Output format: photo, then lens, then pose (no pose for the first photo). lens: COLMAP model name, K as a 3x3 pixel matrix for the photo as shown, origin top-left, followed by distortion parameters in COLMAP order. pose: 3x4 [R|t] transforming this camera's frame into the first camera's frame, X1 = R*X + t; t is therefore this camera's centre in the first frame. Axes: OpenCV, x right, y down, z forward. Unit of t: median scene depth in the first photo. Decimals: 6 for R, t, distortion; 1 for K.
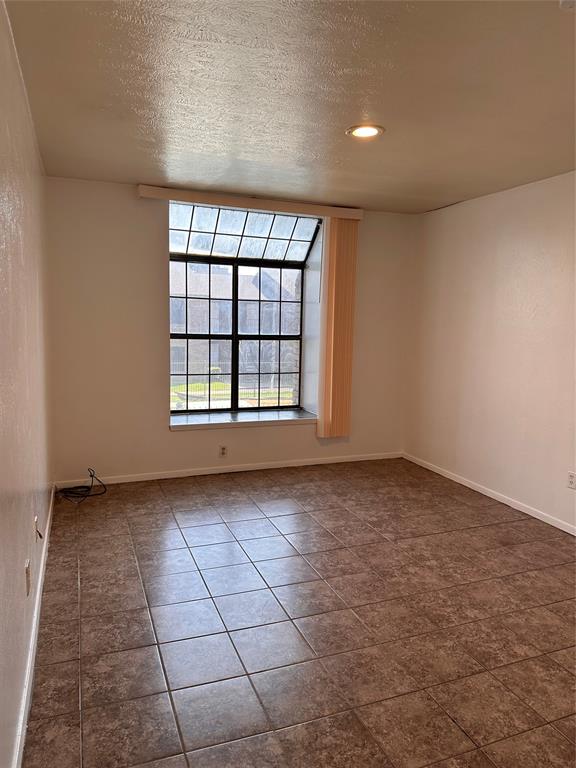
lens RADIAL K [[538.9, 0, 288.0], [0, 538.9, 384.0], [0, 0, 1]] dist [0.000004, -0.000605]
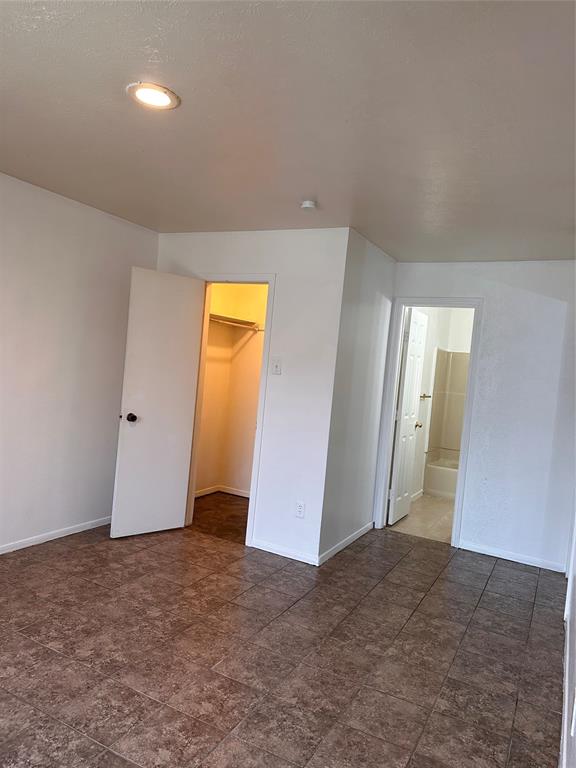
lens RADIAL K [[538.9, 0, 288.0], [0, 538.9, 384.0], [0, 0, 1]] dist [0.000004, -0.000605]
pose [[-0.649141, -0.106524, 0.753173, -0.627172], [-0.006542, 0.990891, 0.134508, -0.193428], [-0.760640, 0.082388, -0.643924, 1.489036]]
